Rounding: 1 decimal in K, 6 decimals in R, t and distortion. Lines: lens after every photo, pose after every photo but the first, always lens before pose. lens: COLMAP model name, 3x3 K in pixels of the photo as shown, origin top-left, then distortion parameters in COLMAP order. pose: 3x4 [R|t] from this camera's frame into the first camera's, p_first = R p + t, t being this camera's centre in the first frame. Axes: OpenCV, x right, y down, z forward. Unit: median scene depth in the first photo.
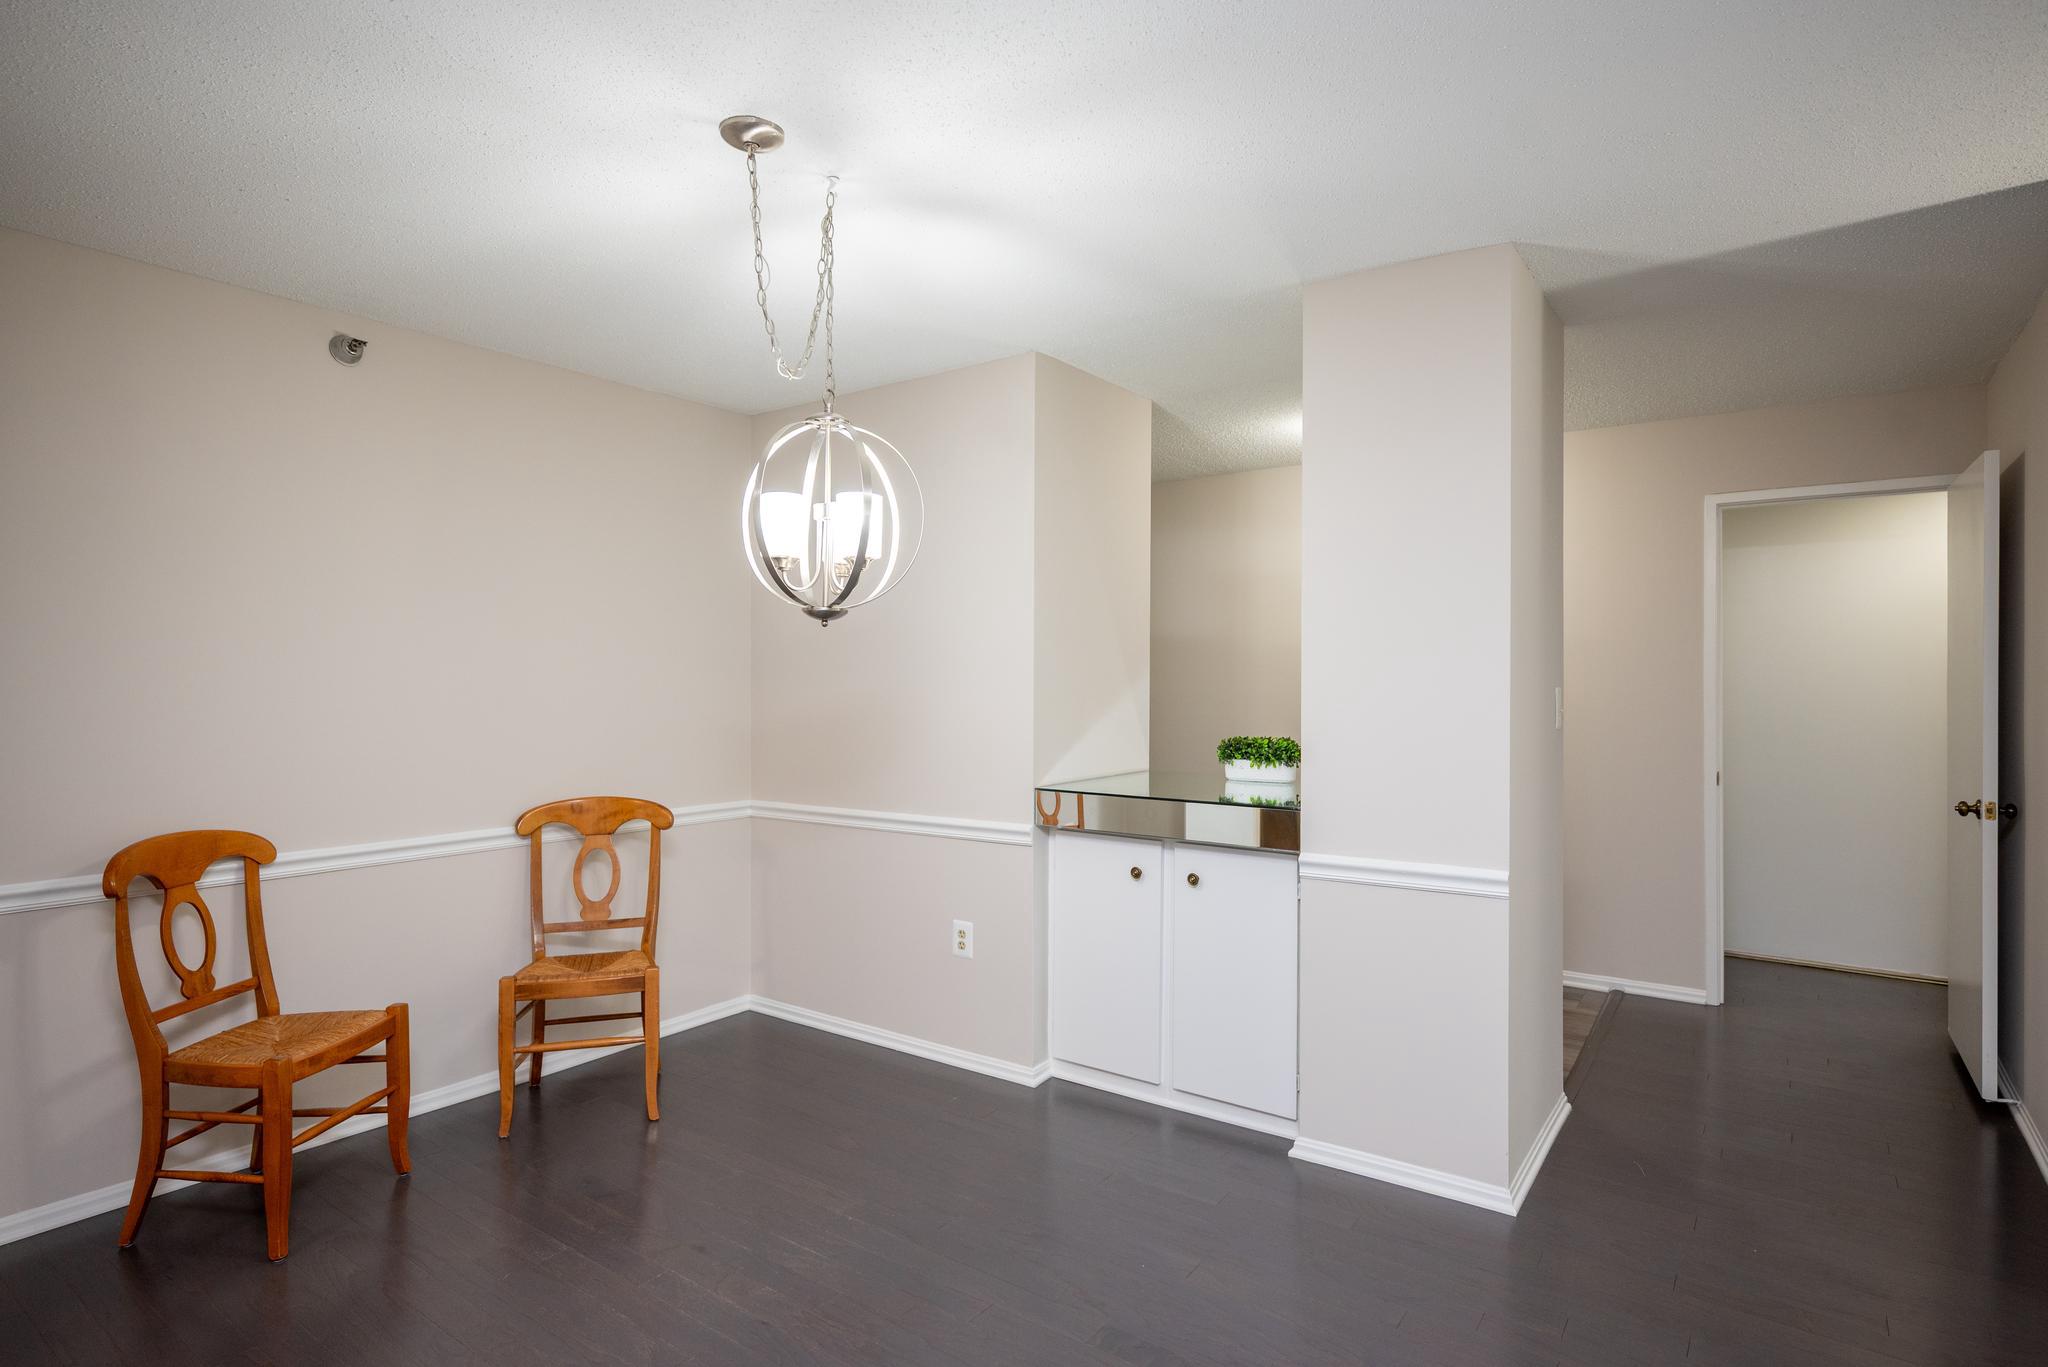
lens RADIAL K [[1077.8, 0, 1024.0], [0, 1077.8, 683.5], [0, 0, 1]] dist [0.011239, 0.000630]
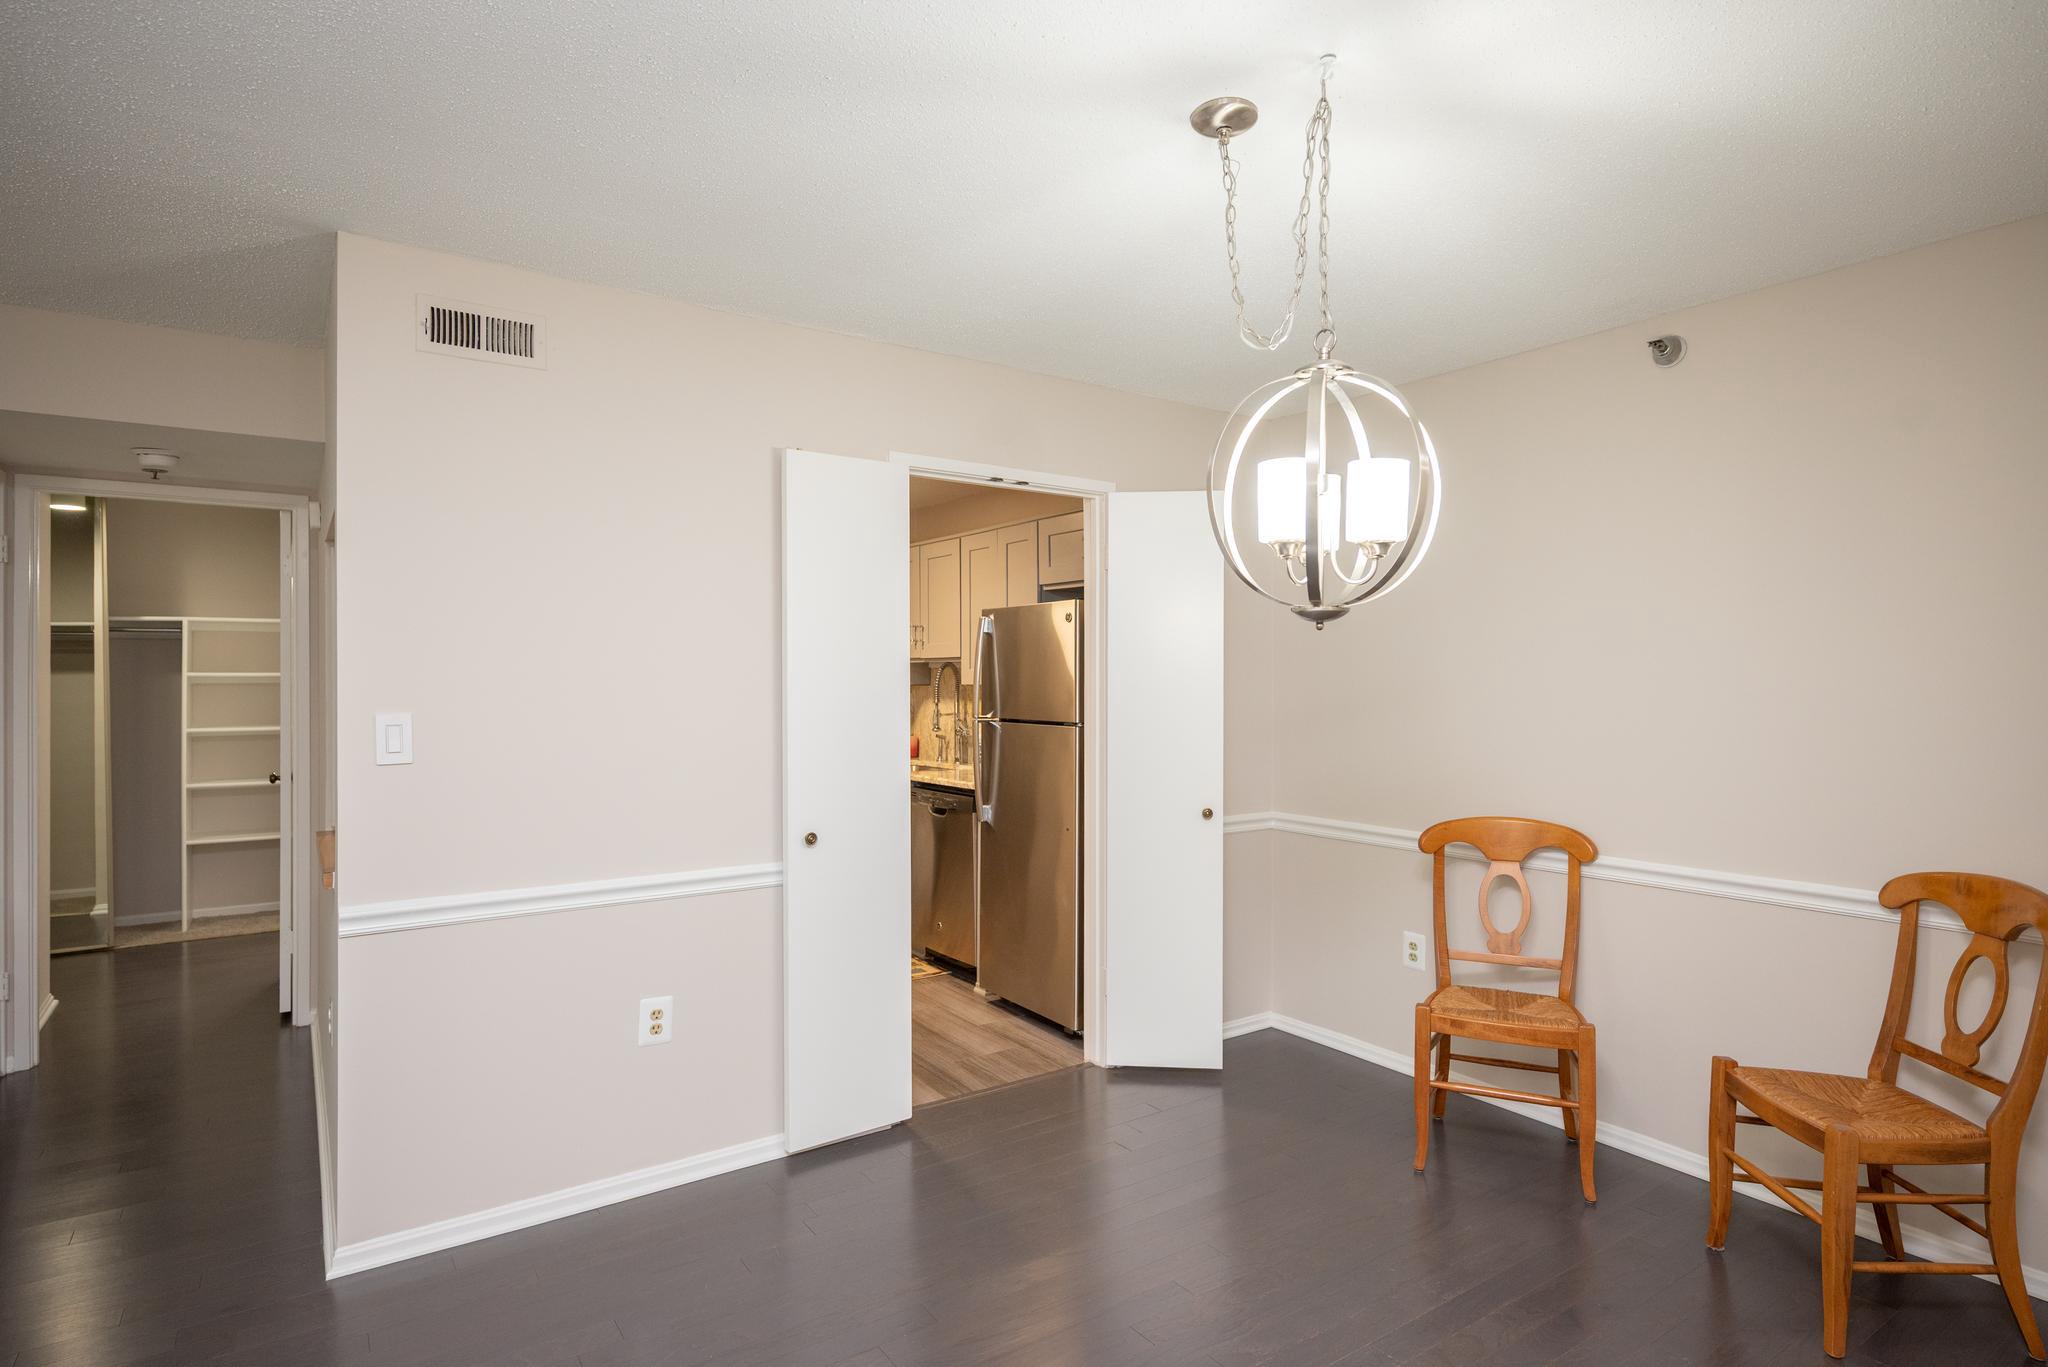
lens RADIAL K [[1077.8, 0, 1024.0], [0, 1077.8, 683.5], [0, 0, 1]] dist [0.011239, 0.000630]
pose [[-0.342496, -0.001152, -0.939519, 0.426355], [-0.002328, 0.999997, -0.000377, -0.008111], [0.939517, 0.002058, -0.342497, 0.711284]]
